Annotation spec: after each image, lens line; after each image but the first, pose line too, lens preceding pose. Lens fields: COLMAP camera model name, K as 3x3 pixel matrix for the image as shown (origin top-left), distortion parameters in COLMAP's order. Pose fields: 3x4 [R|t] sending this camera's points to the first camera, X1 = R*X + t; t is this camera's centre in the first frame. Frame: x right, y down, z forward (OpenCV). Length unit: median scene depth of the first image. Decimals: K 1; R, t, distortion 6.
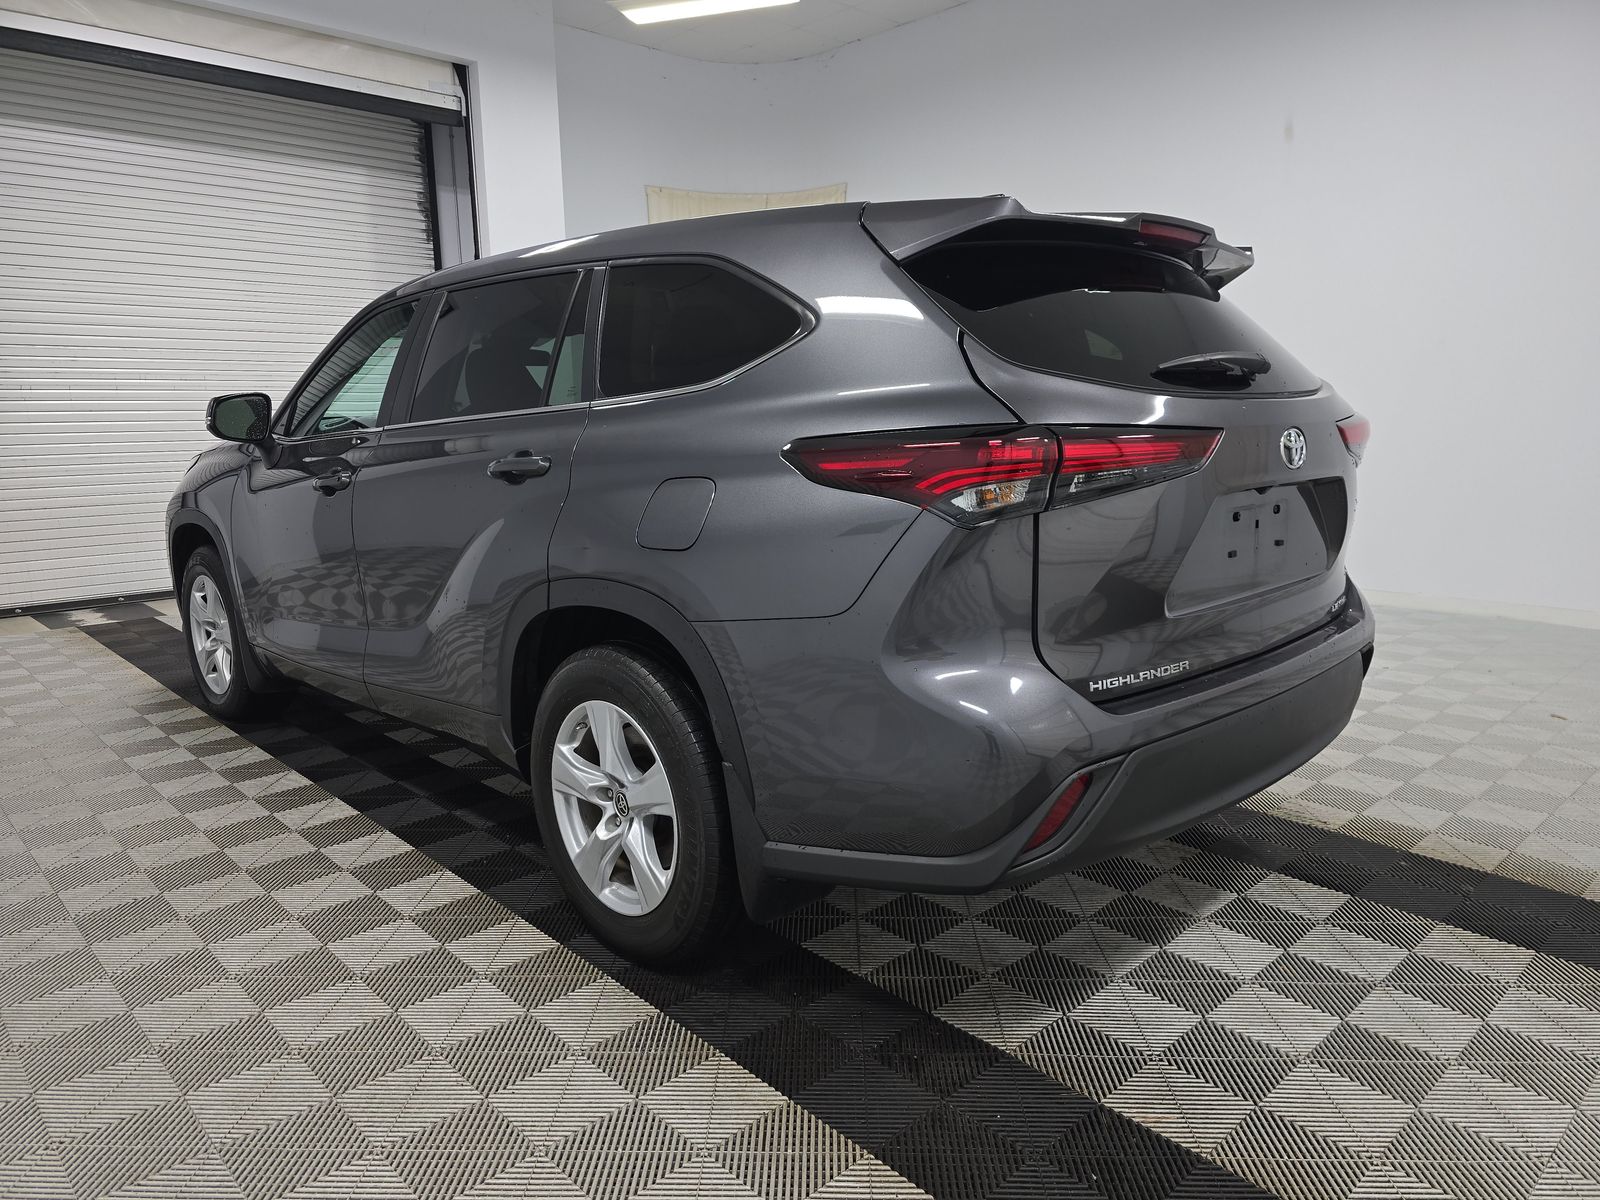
lens RADIAL K [[1065.2, 0, 800.0], [0, 1065.2, 600.0], [0, 0, 1]] dist [0.001998, -0.001221]
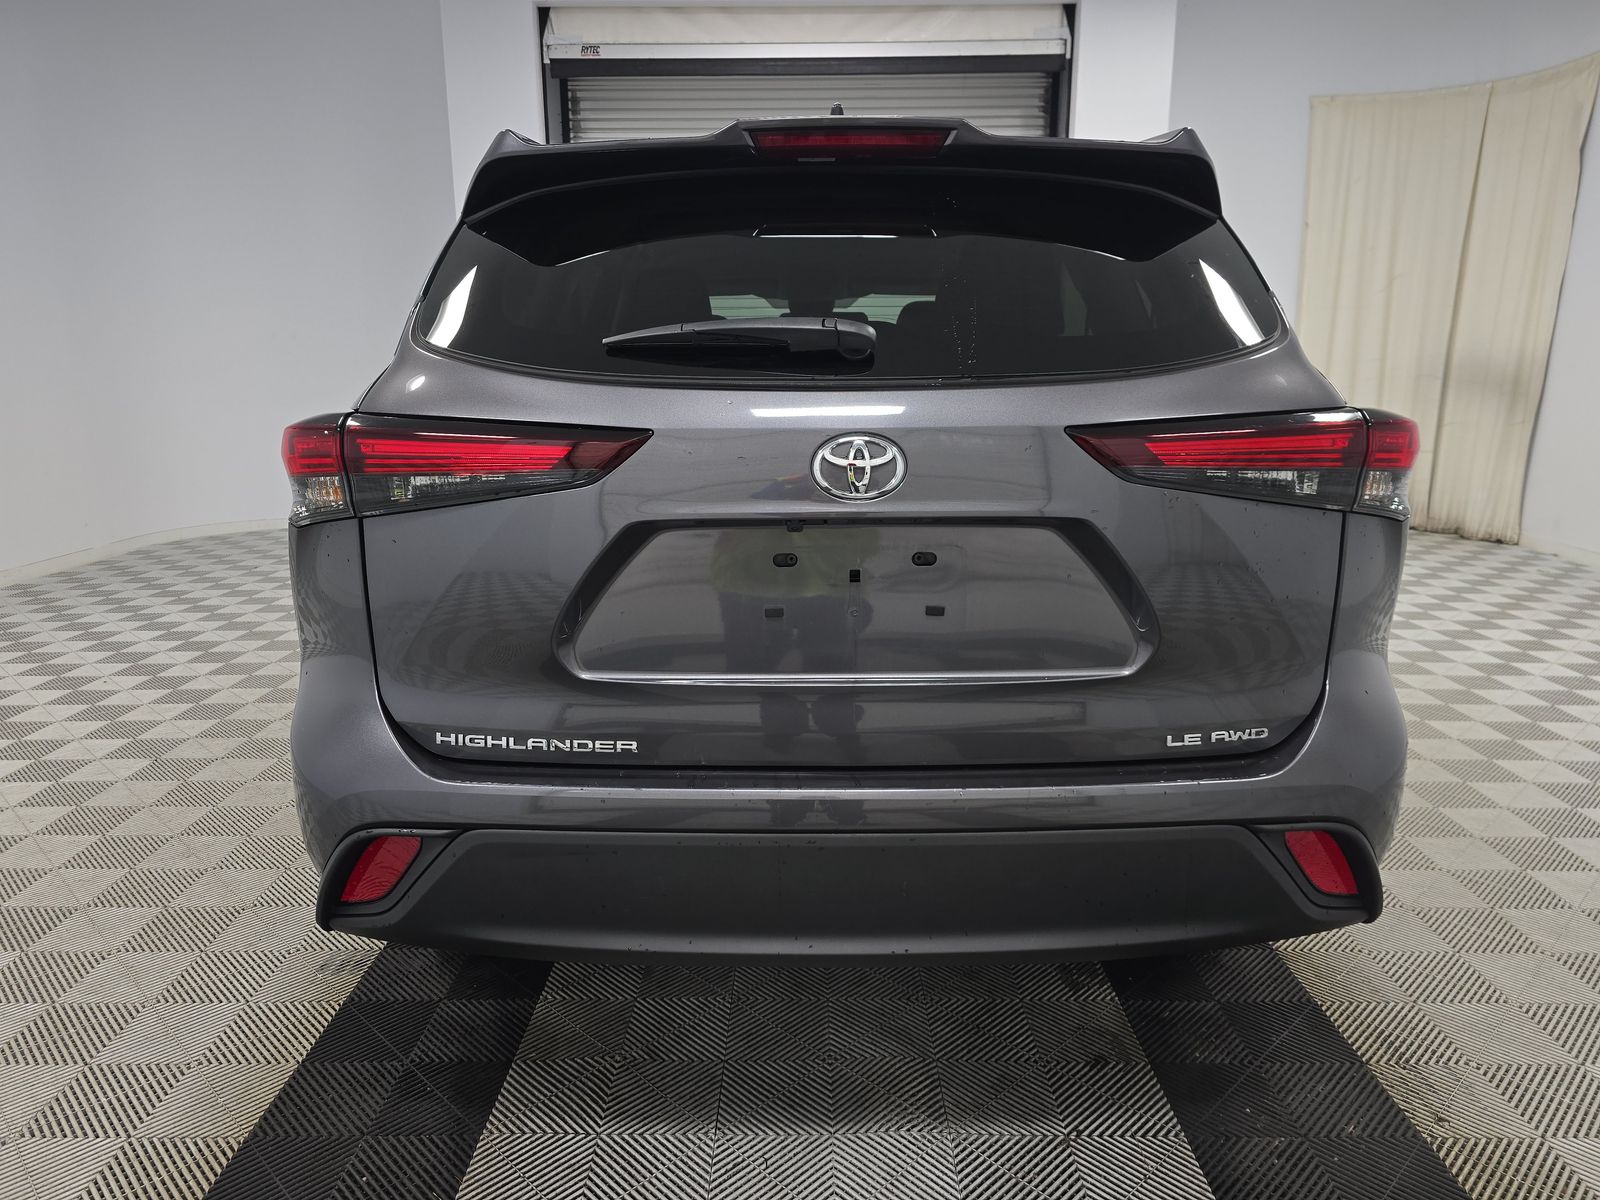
lens RADIAL K [[1065.2, 0, 800.0], [0, 1065.2, 600.0], [0, 0, 1]] dist [0.001998, -0.001221]
pose [[0.716567, 0.151405, -0.680887, 0.597857], [-0.119890, 0.988365, 0.093605, -0.078520], [0.687137, 0.014557, 0.726382, 0.350528]]
